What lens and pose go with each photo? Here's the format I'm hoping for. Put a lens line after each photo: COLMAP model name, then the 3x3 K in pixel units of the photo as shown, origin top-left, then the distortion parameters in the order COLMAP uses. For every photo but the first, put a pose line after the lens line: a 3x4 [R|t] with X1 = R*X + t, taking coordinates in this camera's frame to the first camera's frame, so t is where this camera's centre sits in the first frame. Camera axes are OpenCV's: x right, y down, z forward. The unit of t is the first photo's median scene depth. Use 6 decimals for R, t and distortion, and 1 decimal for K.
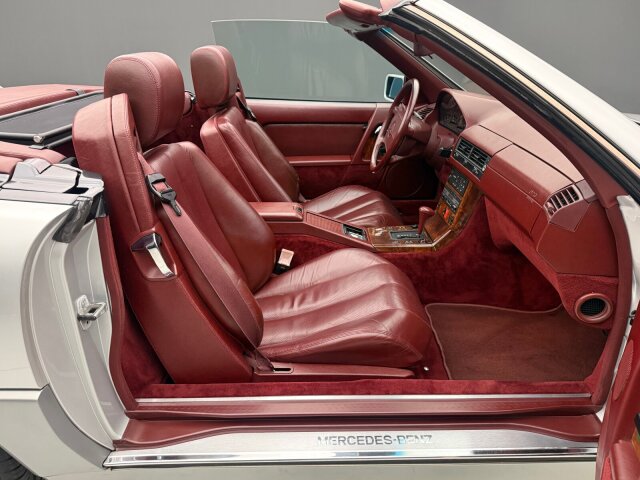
lens RADIAL K [[458.0, 0, 301.3], [0, 458.0, 259.8], [0, 0, 1]] dist [0.042769, -0.045561]
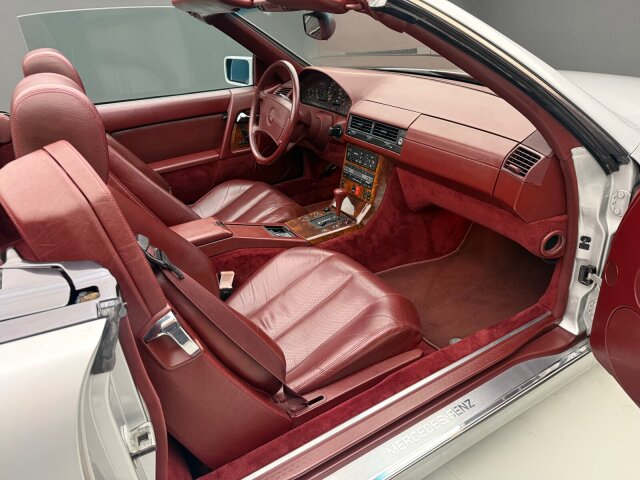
lens RADIAL K [[458.0, 0, 305.3], [0, 458.0, 263.0], [0, 0, 1]] dist [0.042769, -0.045561]
pose [[0.859819, -0.300211, 0.413019, -0.268792], [0.273856, 0.953846, 0.123210, -0.107917], [-0.430946, 0.007169, 0.902349, 0.129406]]
